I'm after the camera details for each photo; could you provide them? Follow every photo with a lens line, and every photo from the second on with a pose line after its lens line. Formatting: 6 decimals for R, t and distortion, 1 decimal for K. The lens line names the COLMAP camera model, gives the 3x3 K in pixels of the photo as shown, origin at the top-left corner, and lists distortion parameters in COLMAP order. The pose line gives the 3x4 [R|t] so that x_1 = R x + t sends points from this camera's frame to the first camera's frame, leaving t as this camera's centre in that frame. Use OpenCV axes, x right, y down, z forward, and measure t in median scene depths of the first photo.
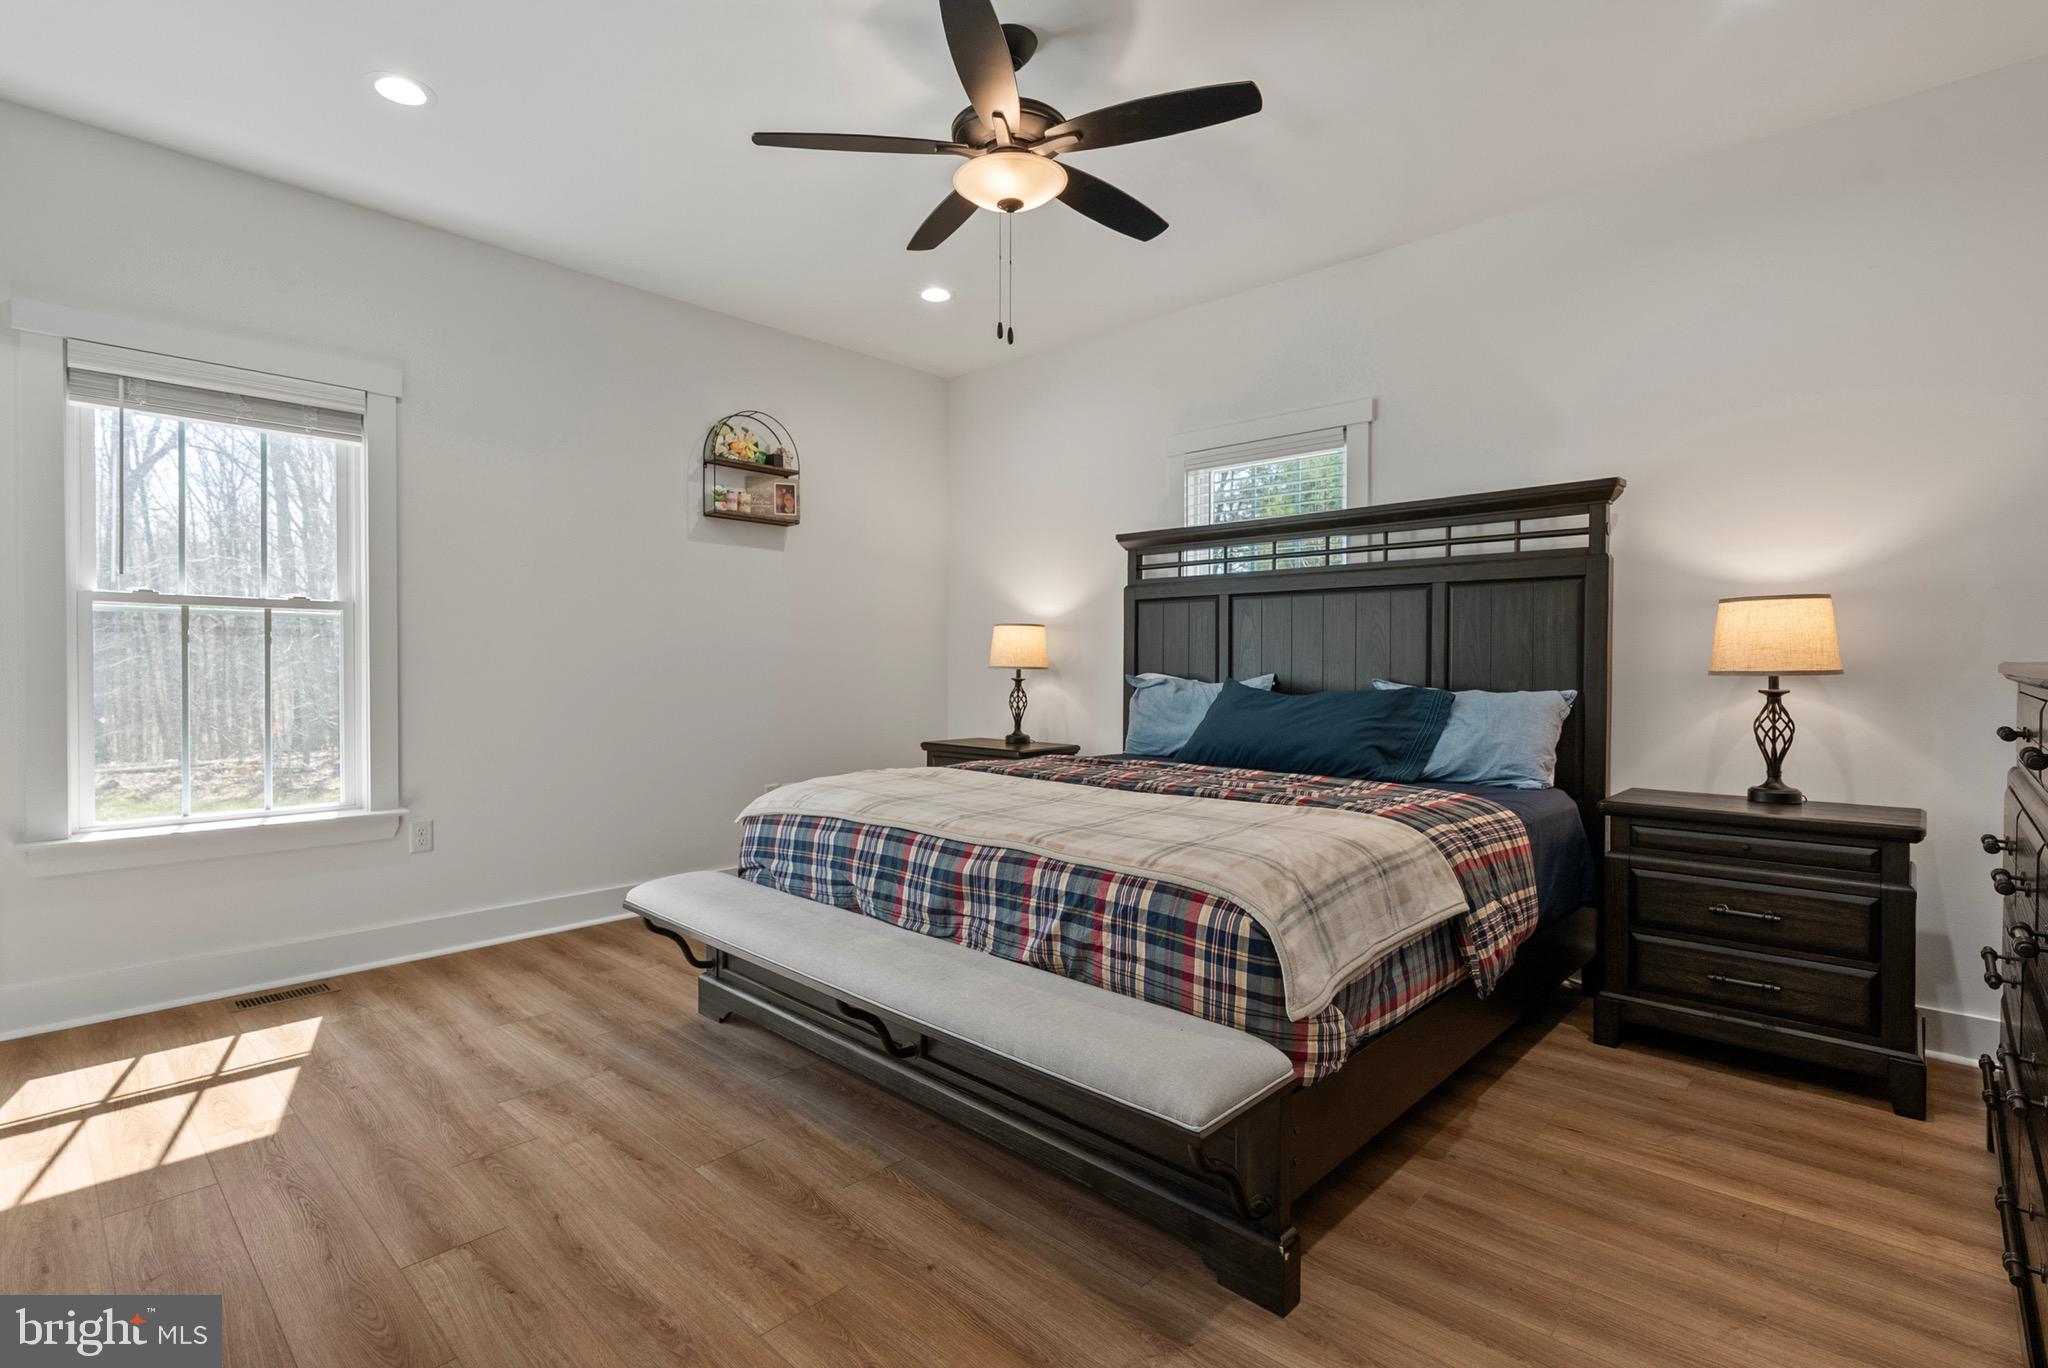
lens RADIAL K [[947.6, 0, 1035.5], [0, 947.6, 685.8], [0, 0, 1]] dist [0.002099, 0.001121]
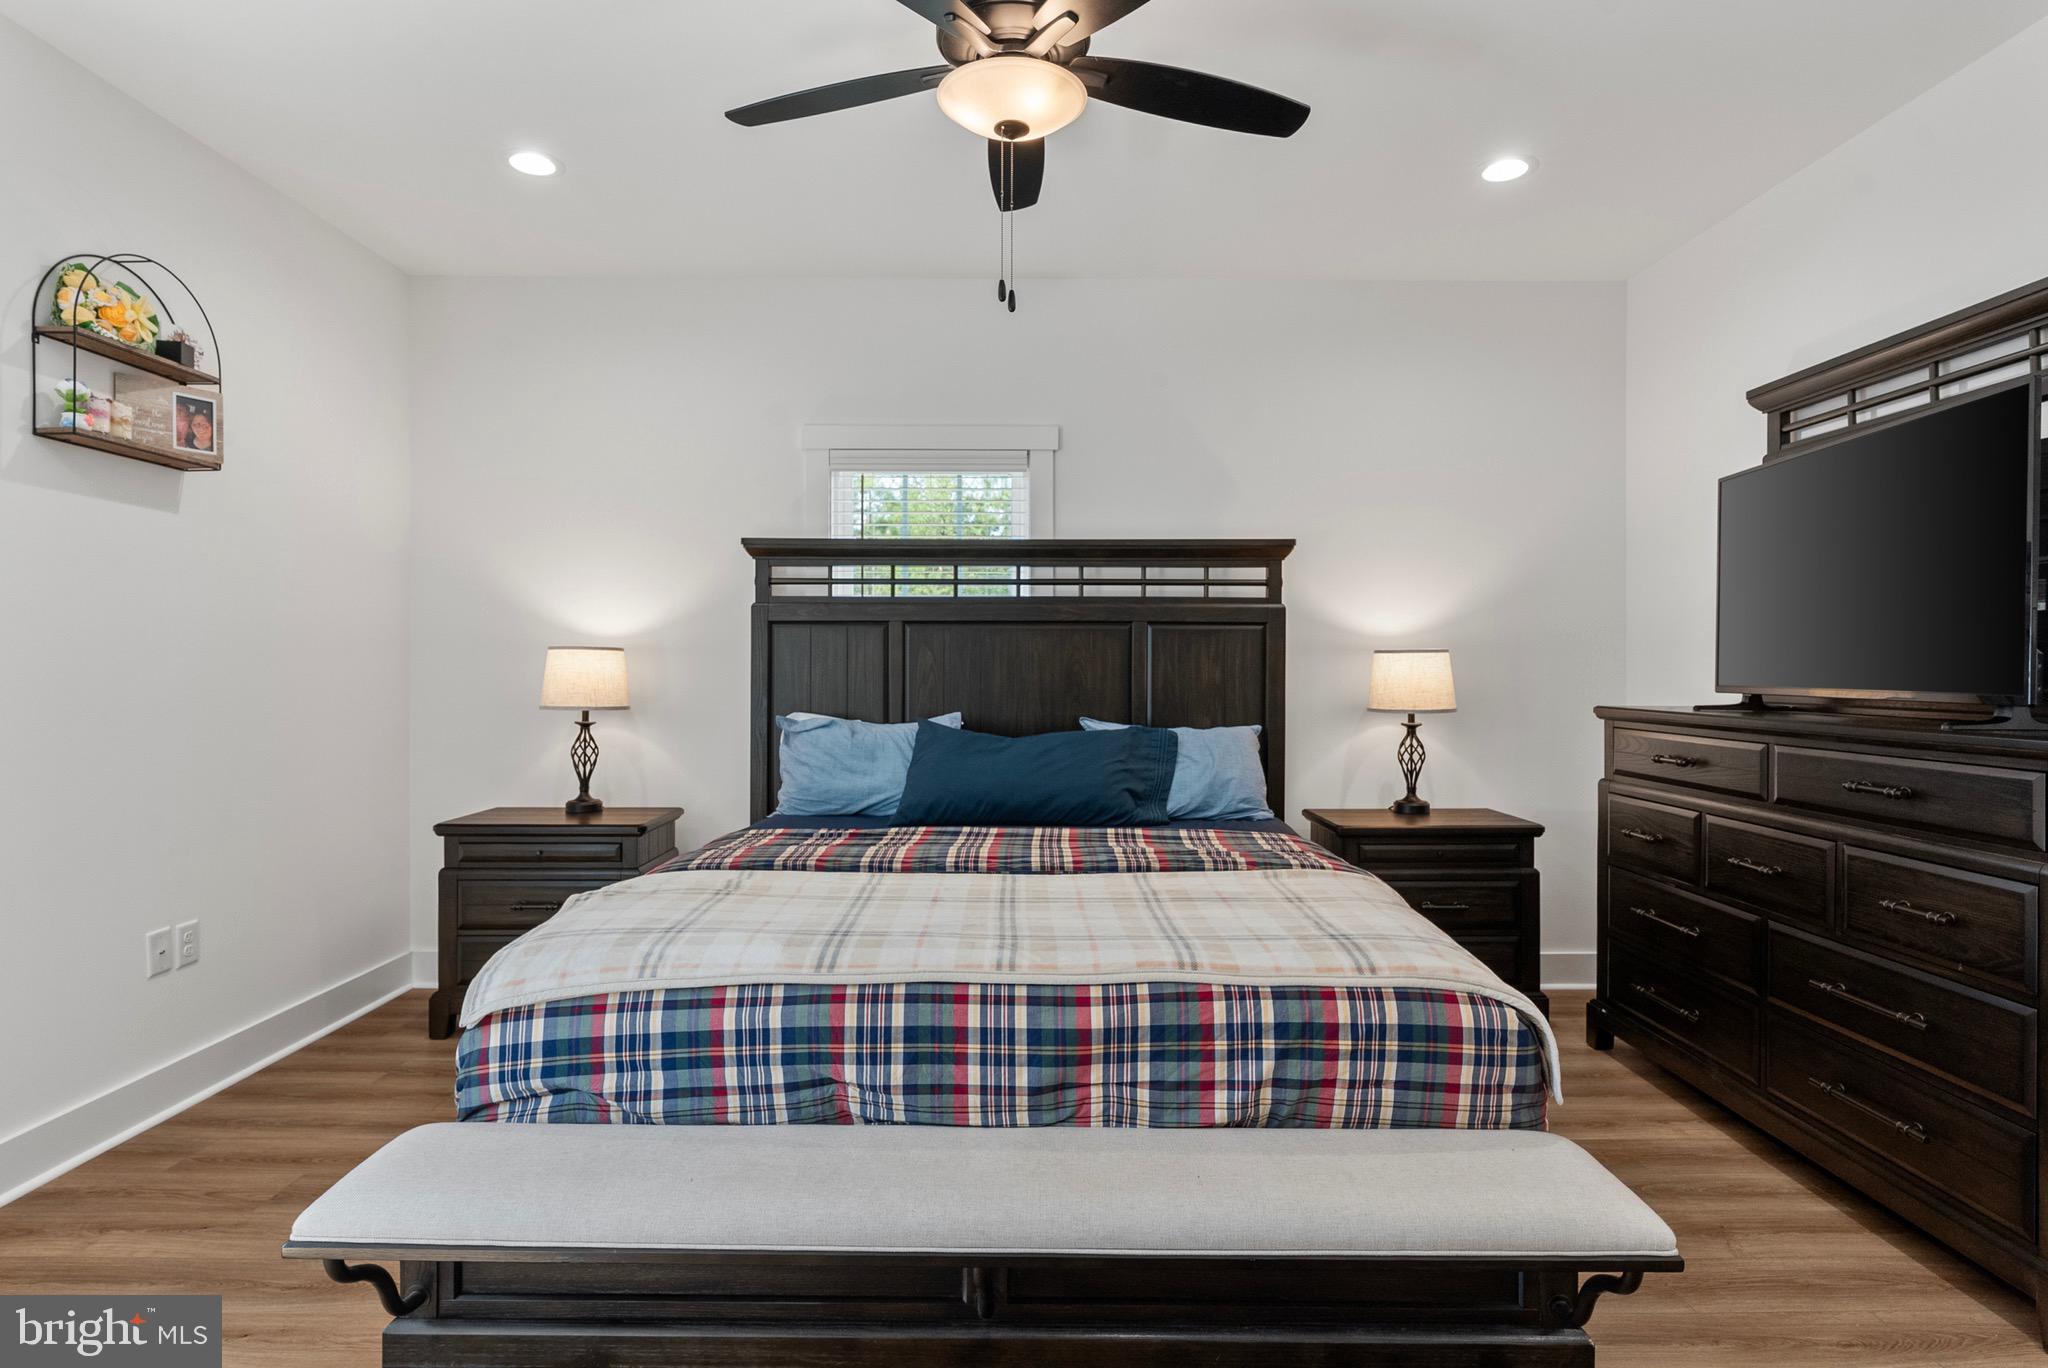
lens RADIAL K [[1016.8, 0, 1008.9], [0, 1016.8, 672.9], [0, 0, 1]] dist [-0.003388, -0.000274]
pose [[0.734558, -0.003526, 0.678537, -0.491000], [0.014292, 0.999845, -0.010277, -0.052517], [-0.678395, 0.017247, 0.734494, 0.343675]]
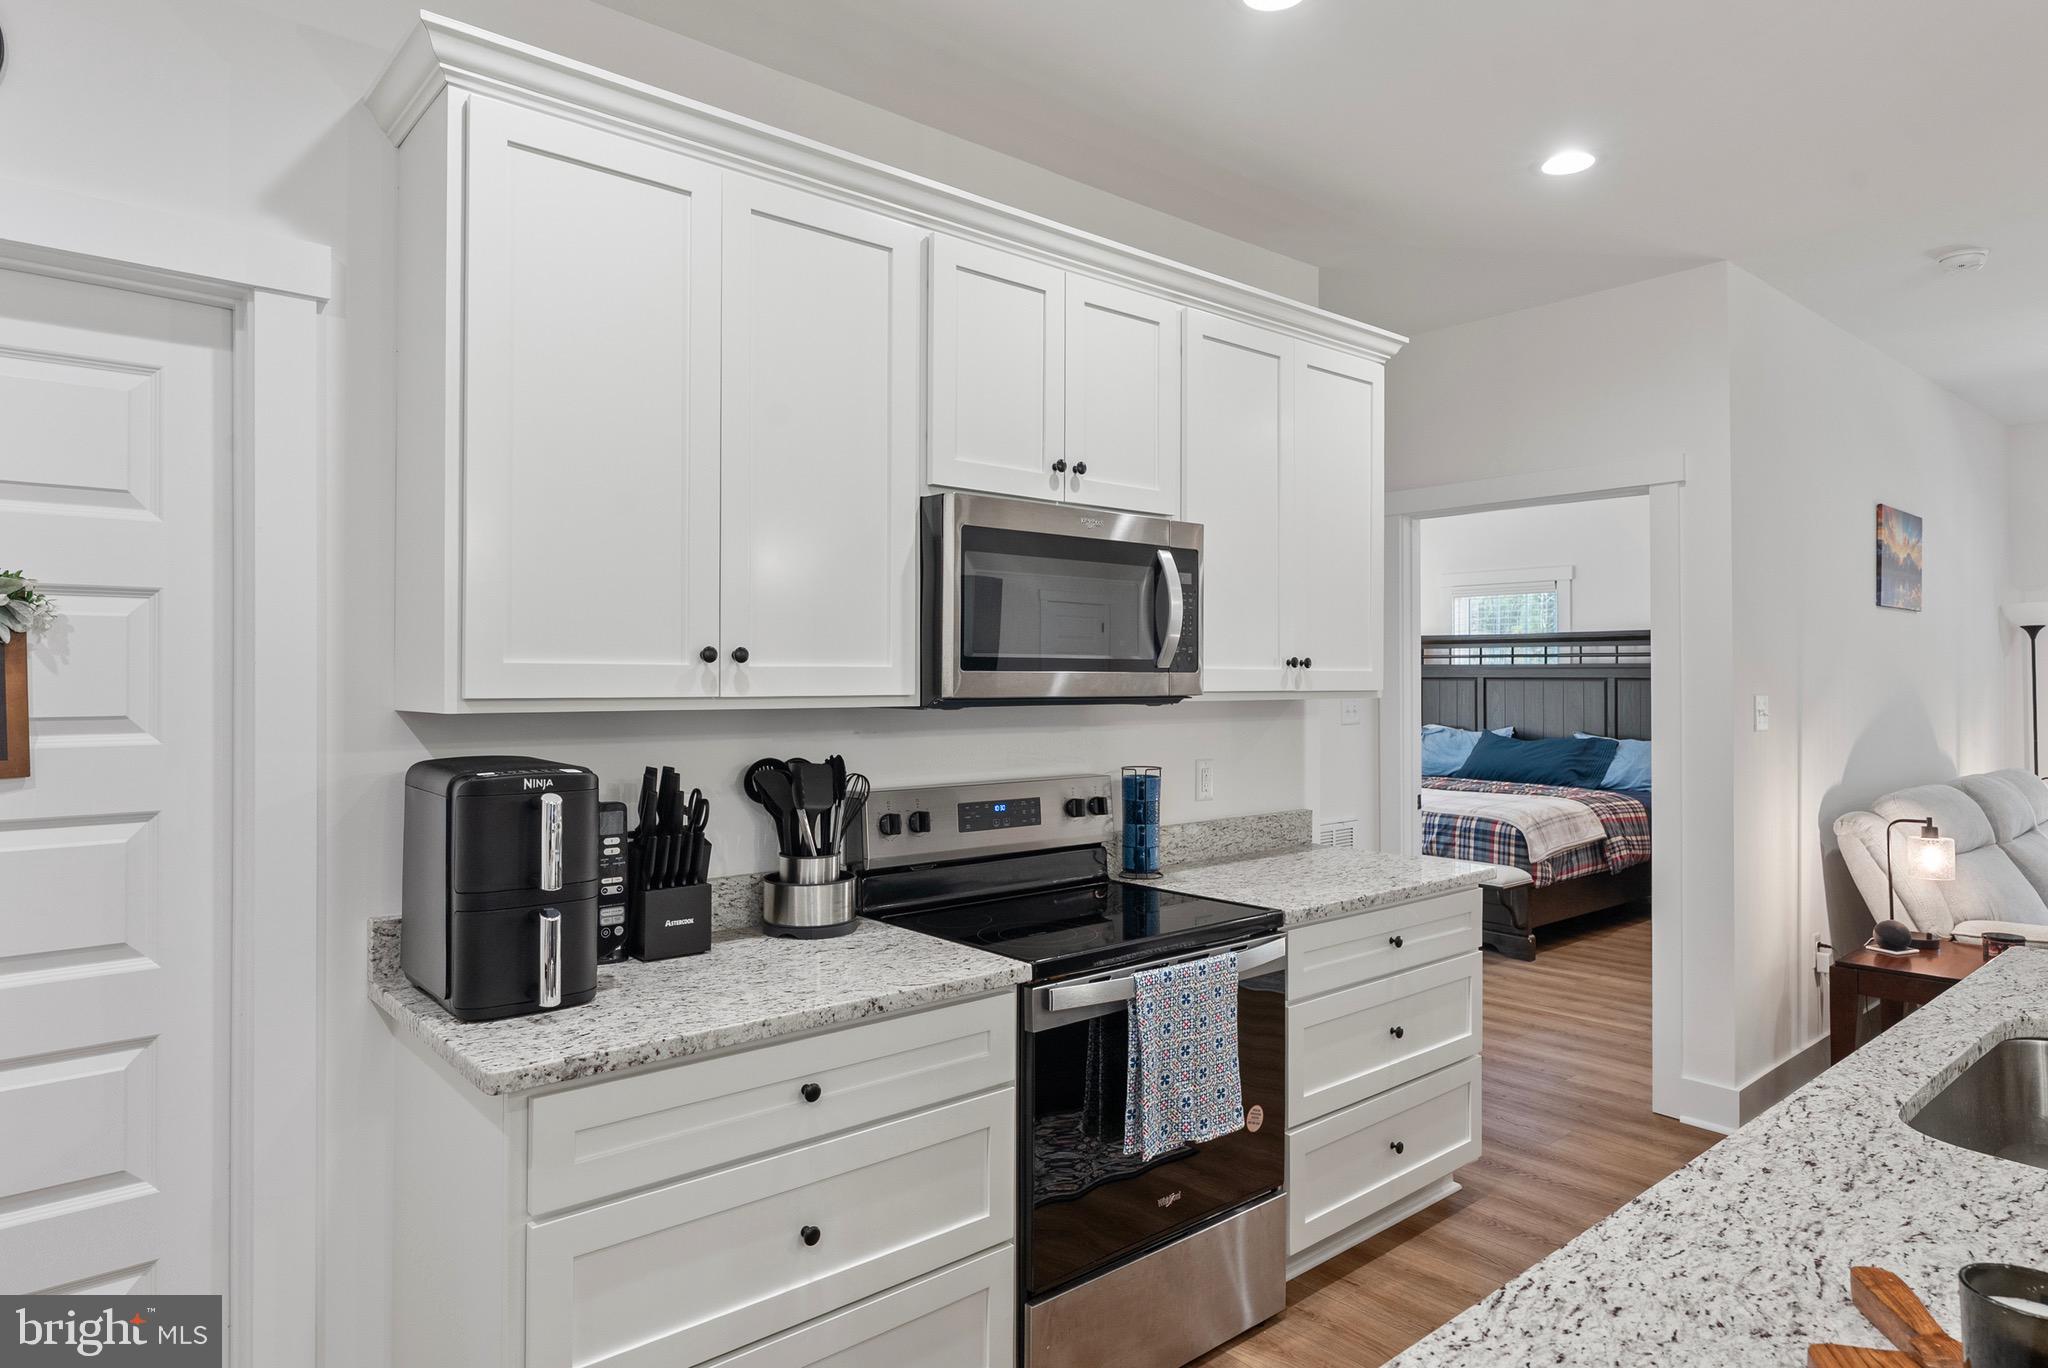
lens RADIAL K [[1191.1, 0, 1026.8], [0, 1191.1, 670.6], [0, 0, 1]] dist [0.002437, -0.000036]
pose [[0.992929, -0.002446, -0.118685, -0.466076], [-0.000385, 0.999716, -0.023824, -0.081533], [0.118710, 0.023701, 0.992646, -1.584211]]
